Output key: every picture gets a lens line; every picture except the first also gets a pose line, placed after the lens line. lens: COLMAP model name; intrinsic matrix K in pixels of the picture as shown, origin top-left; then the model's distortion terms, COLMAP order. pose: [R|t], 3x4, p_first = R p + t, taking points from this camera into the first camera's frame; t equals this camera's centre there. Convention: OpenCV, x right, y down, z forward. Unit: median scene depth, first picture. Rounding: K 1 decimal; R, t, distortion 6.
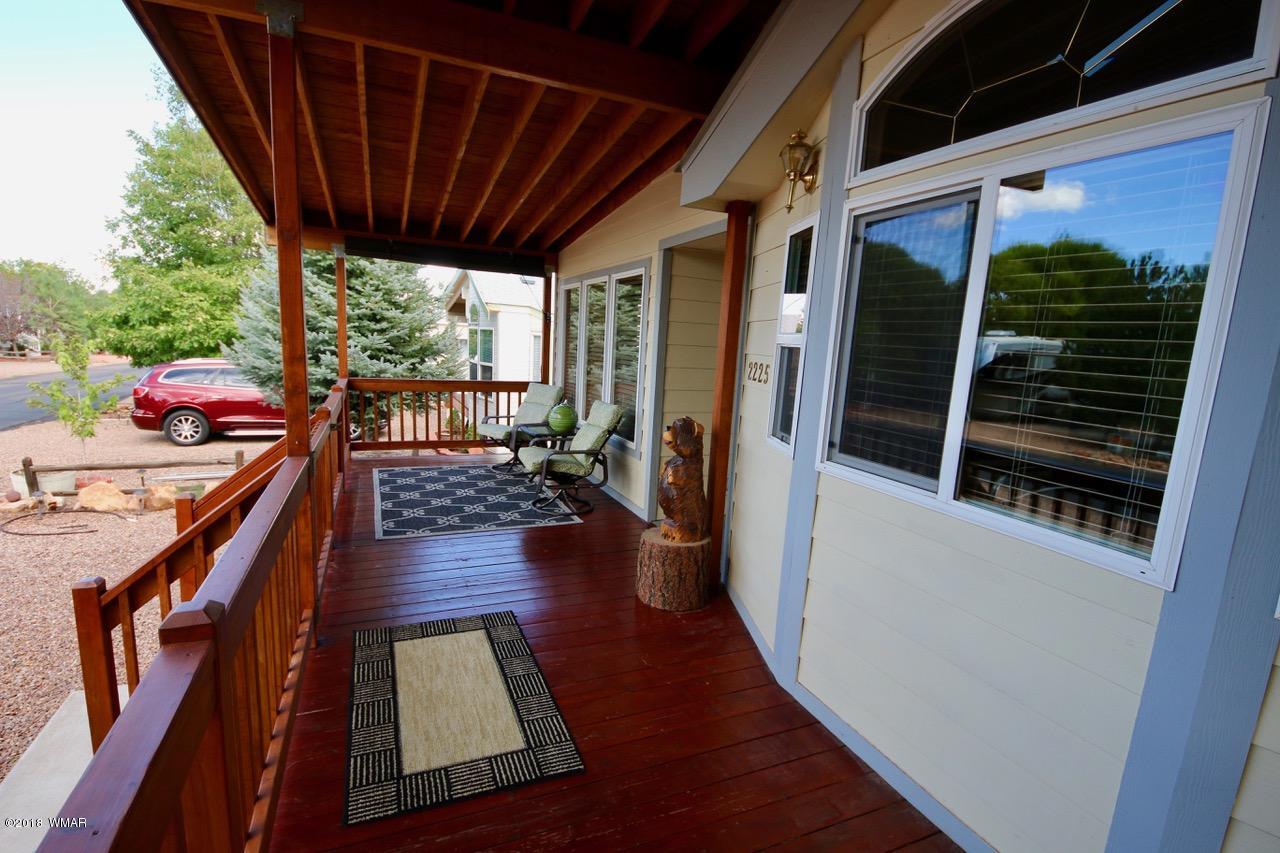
lens RADIAL K [[575.1, 0, 633.4], [0, 575.1, 437.6], [0, 0, 1]] dist [0.038357, -0.031487]
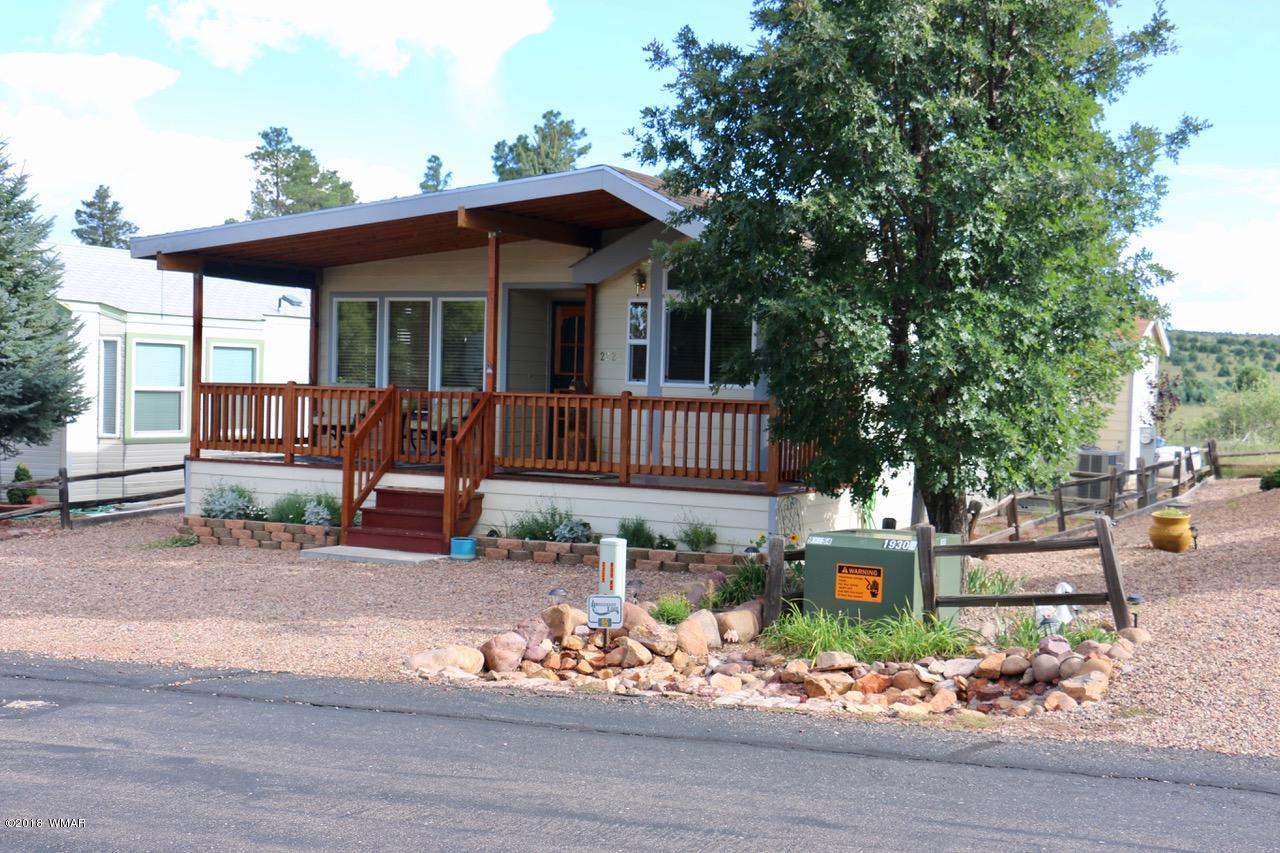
lens RADIAL K [[1643.9, 0, 640.0], [0, 1643.9, 426.5], [0, 0, 1]] dist [-0.008540, 0.412854]
pose [[0.776608, -0.049088, 0.628069, -3.260534], [0.118085, 0.990632, -0.068587, 0.529099], [-0.618818, 0.127431, 0.775129, -3.475342]]
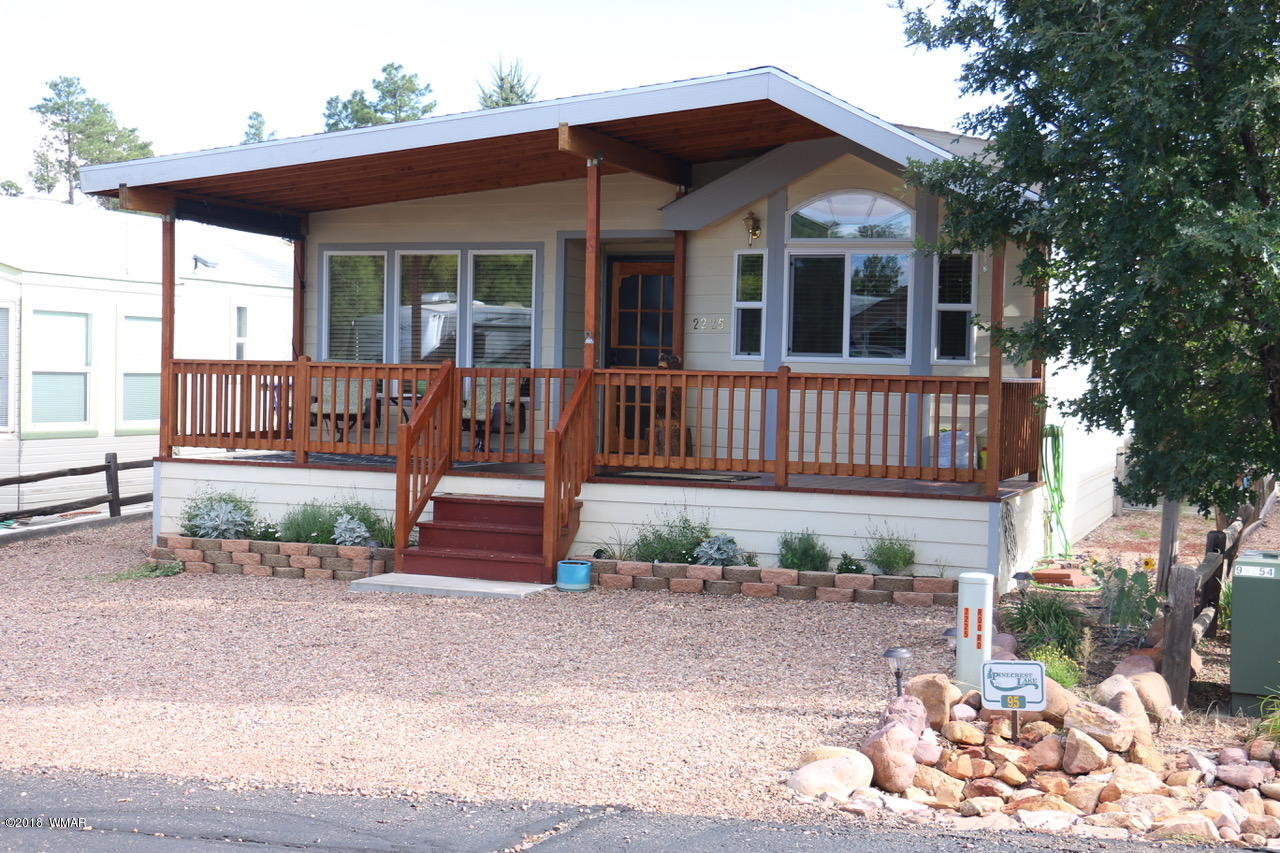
lens RADIAL K [[1742.2, 0, 640.0], [0, 1742.2, 426.5], [0, 0, 1]] dist [-0.008875, 0.568387]
pose [[0.700311, -0.059976, 0.711313, -3.275806], [0.132311, 0.990104, -0.046782, 0.363468], [-0.701468, 0.126876, 0.701316, -2.212341]]
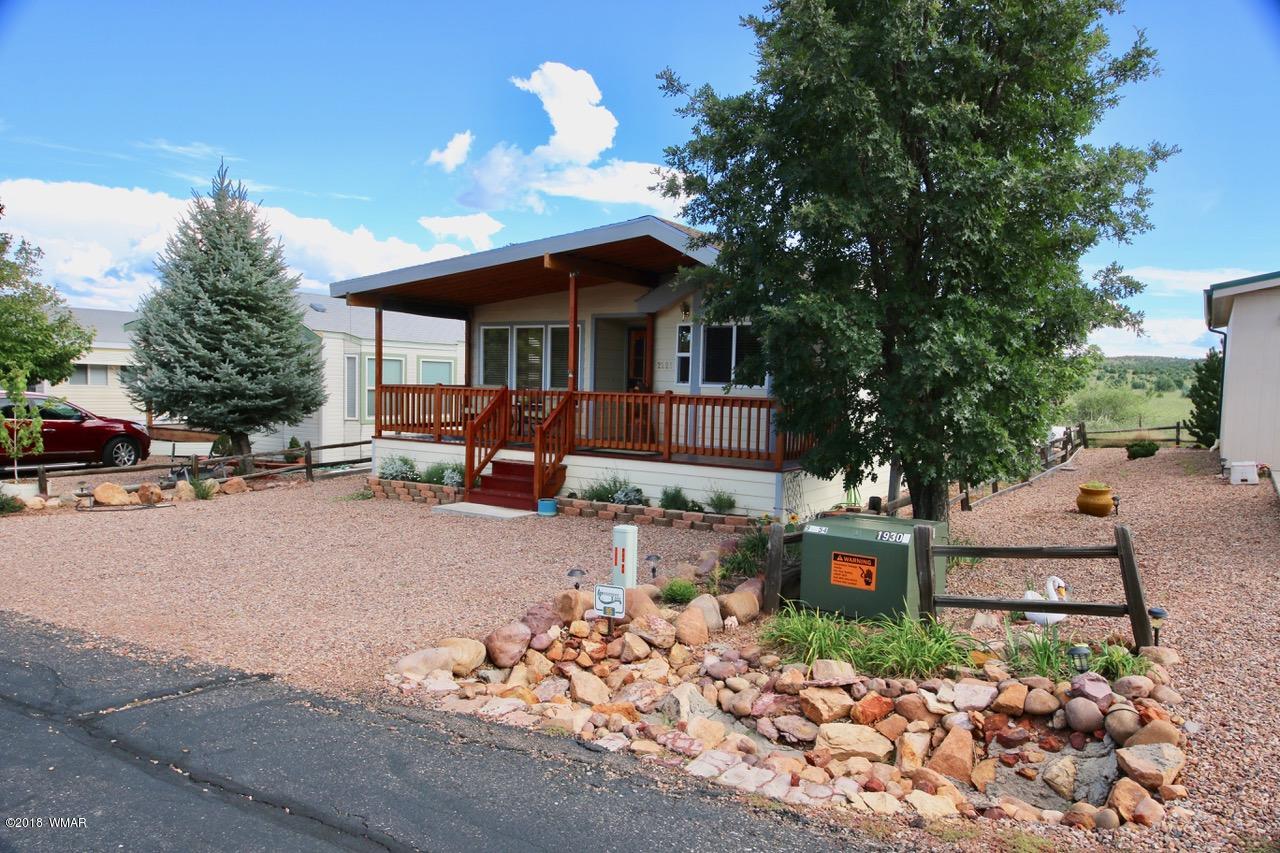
lens RADIAL K [[876.2, 0, 634.5], [0, 876.2, 437.3], [0, 0, 1]] dist [0.050794, -0.037111]
pose [[0.832640, -0.065699, 0.549904, -2.245495], [0.108994, 0.992959, -0.046401, 0.413728], [-0.542983, 0.098571, 0.833938, -2.470202]]
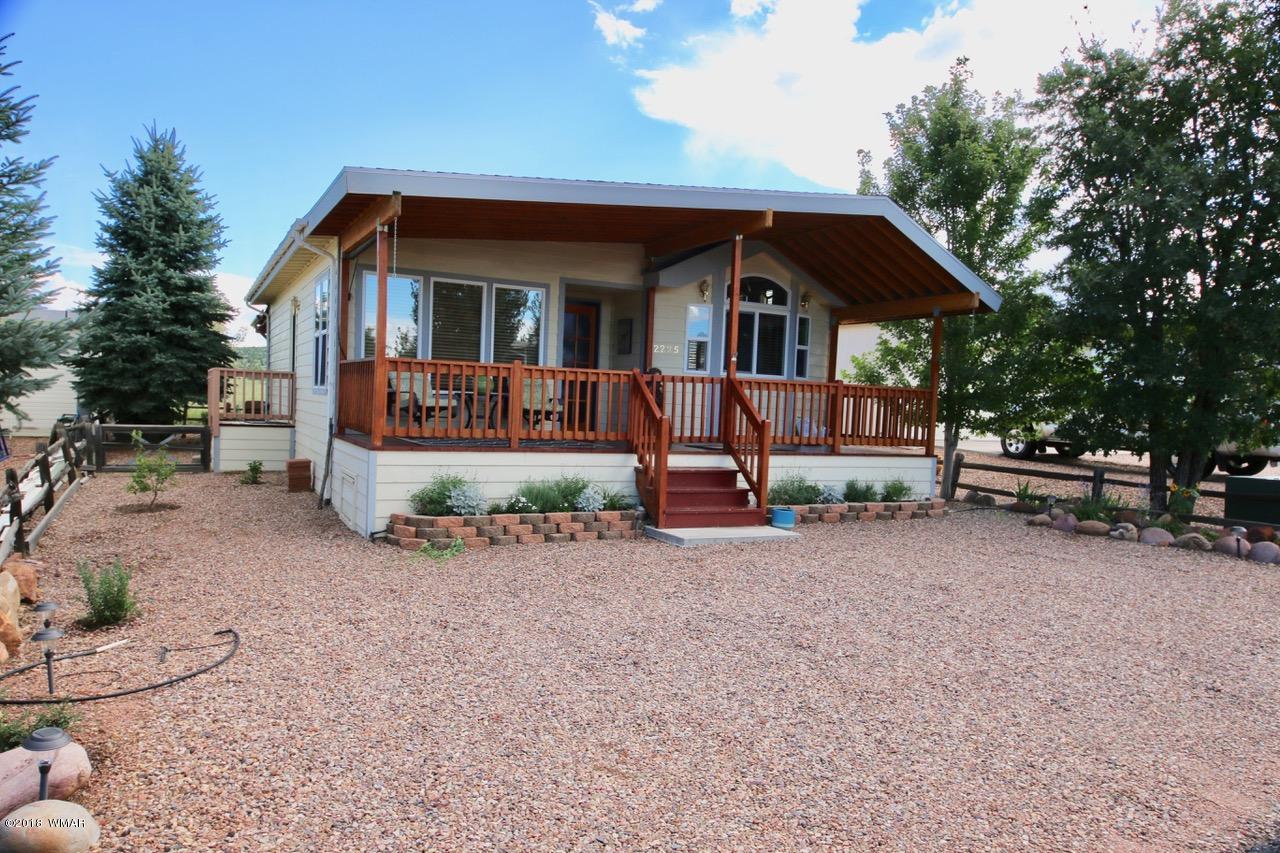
lens RADIAL K [[876.2, 0, 634.5], [0, 876.2, 437.3], [0, 0, 1]] dist [0.050794, -0.037111]
pose [[-0.059025, -0.092366, 0.993974, -3.460965], [0.122864, 0.987467, 0.099058, -0.120644], [-0.990667, 0.127971, -0.046937, 1.252979]]
